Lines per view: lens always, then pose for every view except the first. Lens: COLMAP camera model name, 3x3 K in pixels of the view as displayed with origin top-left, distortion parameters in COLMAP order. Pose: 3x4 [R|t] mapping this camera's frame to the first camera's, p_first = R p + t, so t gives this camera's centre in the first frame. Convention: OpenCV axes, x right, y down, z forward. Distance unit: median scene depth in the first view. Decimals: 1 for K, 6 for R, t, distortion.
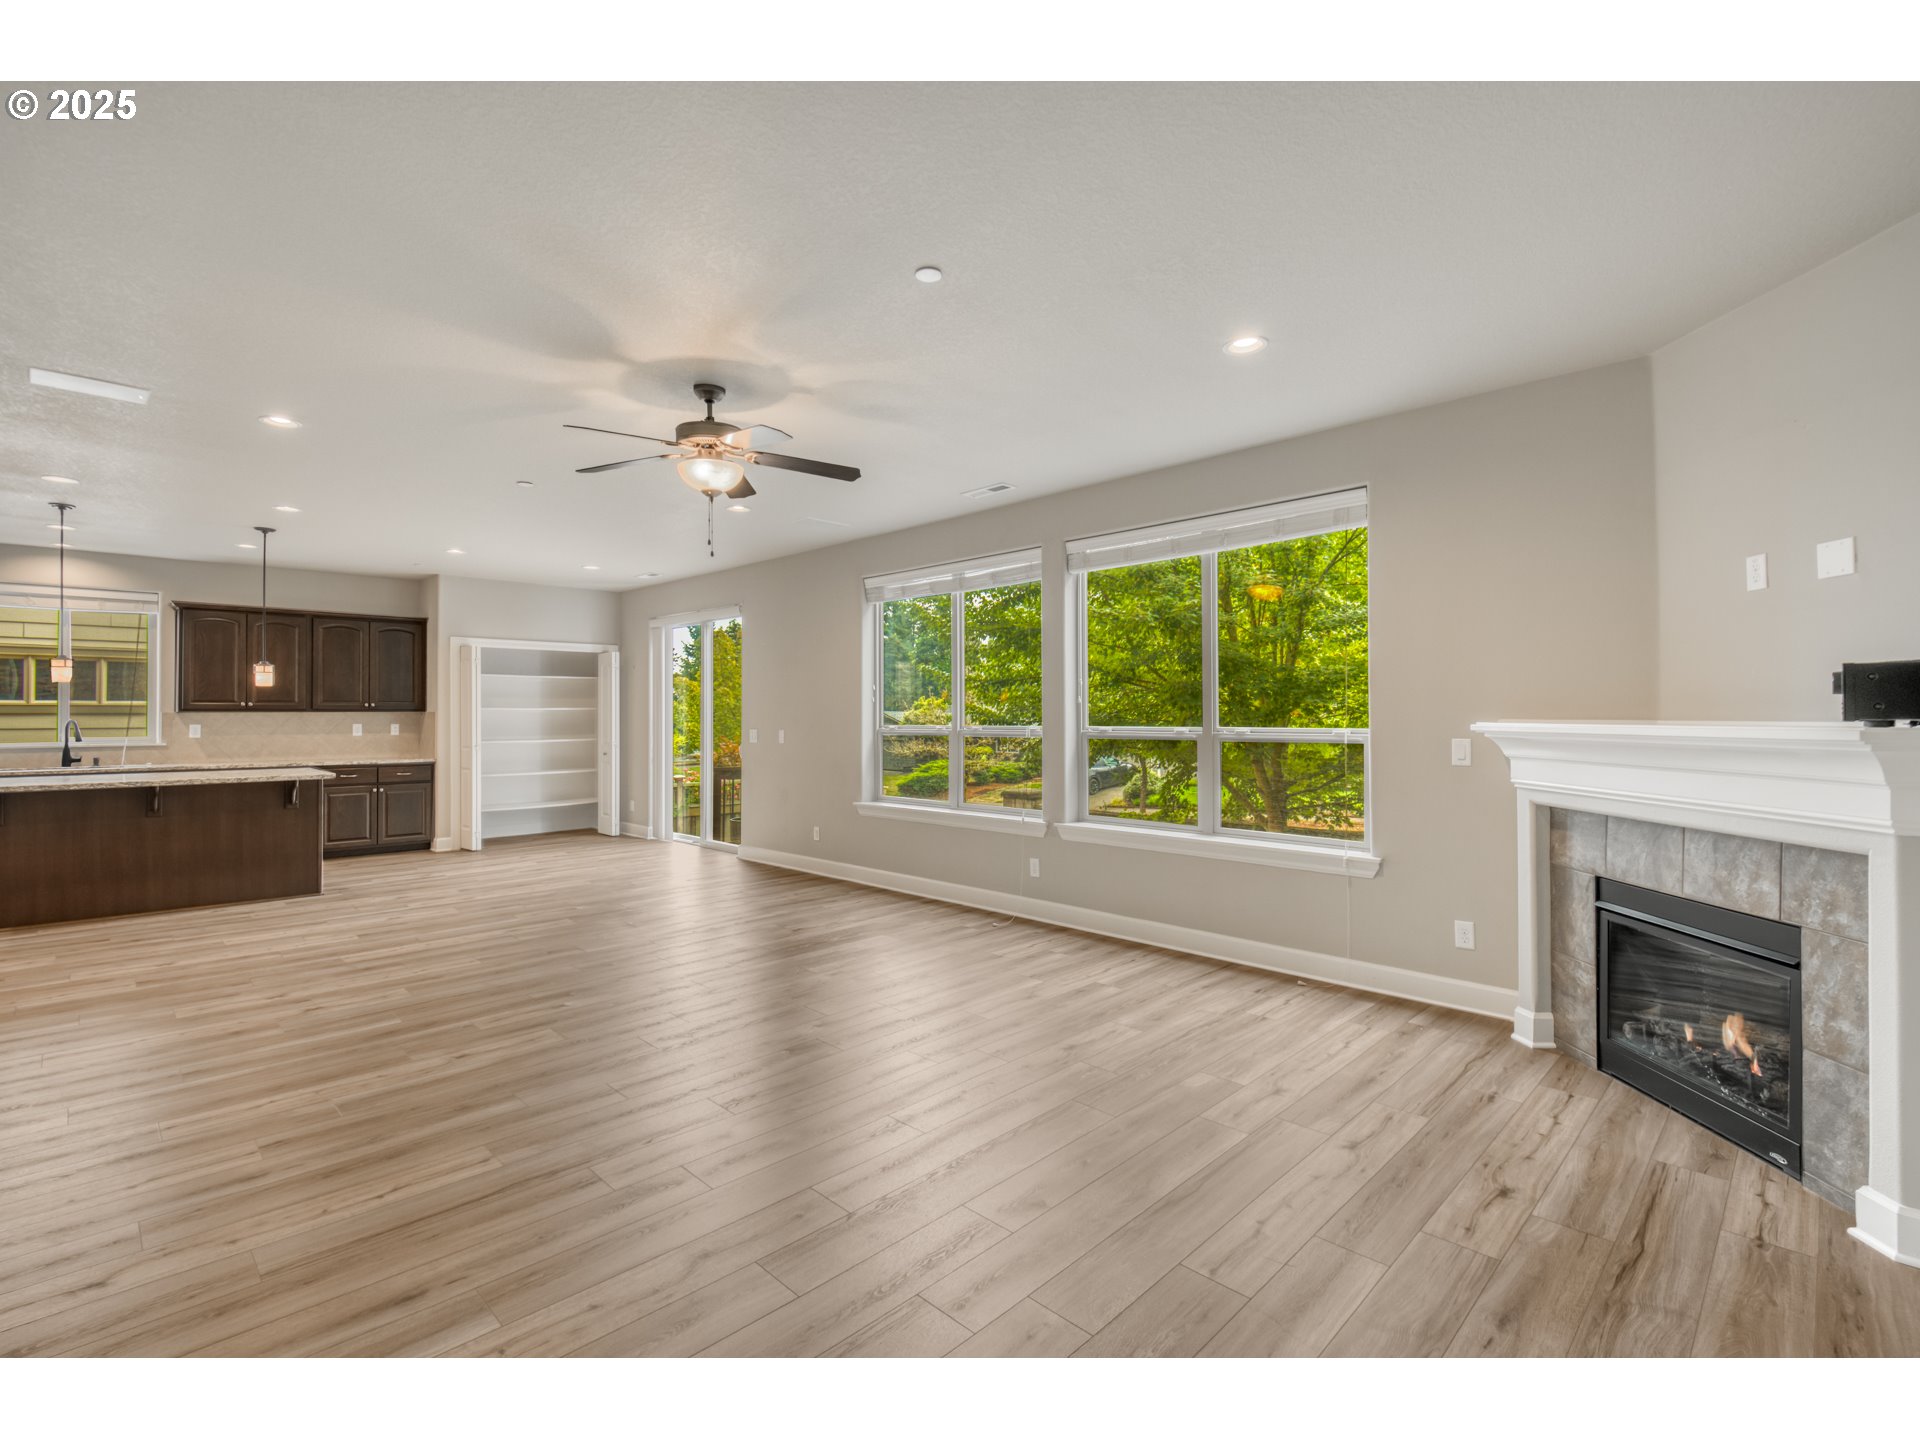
lens RADIAL K [[878.7, 0, 960.0], [0, 878.7, 720.0], [0, 0, 1]] dist [-0.000618, -0.000183]
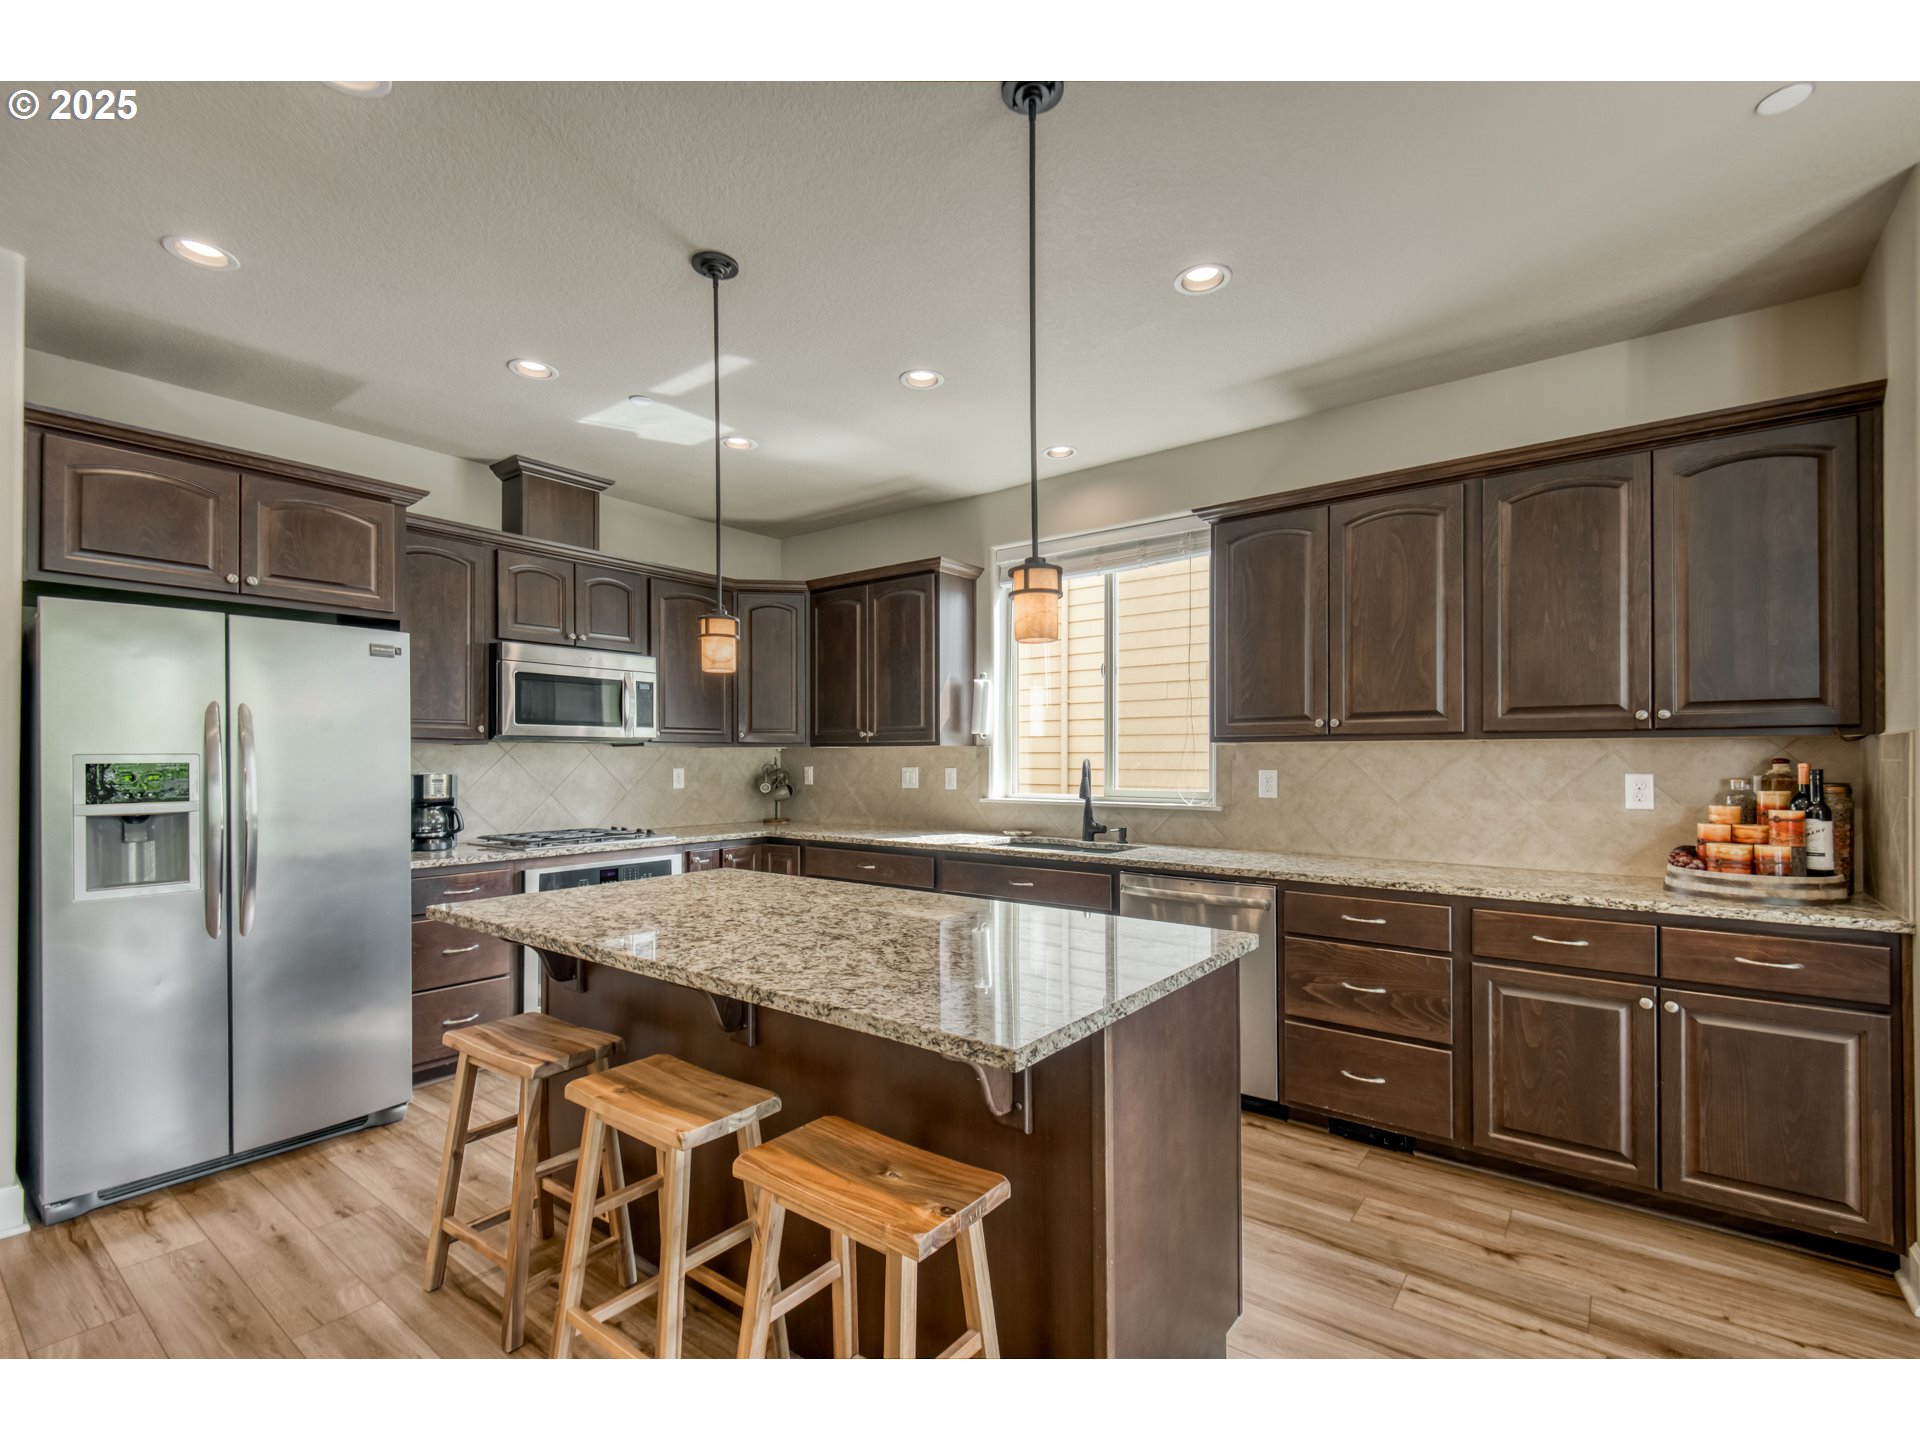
lens RADIAL K [[856.8, 0, 952.6], [0, 856.8, 748.0], [0, 0, 1]] dist [0.000622, -0.000109]
pose [[0.128887, -0.002878, -0.991655, -0.409129], [0.000785, 0.999996, -0.002800, -0.005029], [0.991659, -0.000418, 0.128888, 0.729282]]
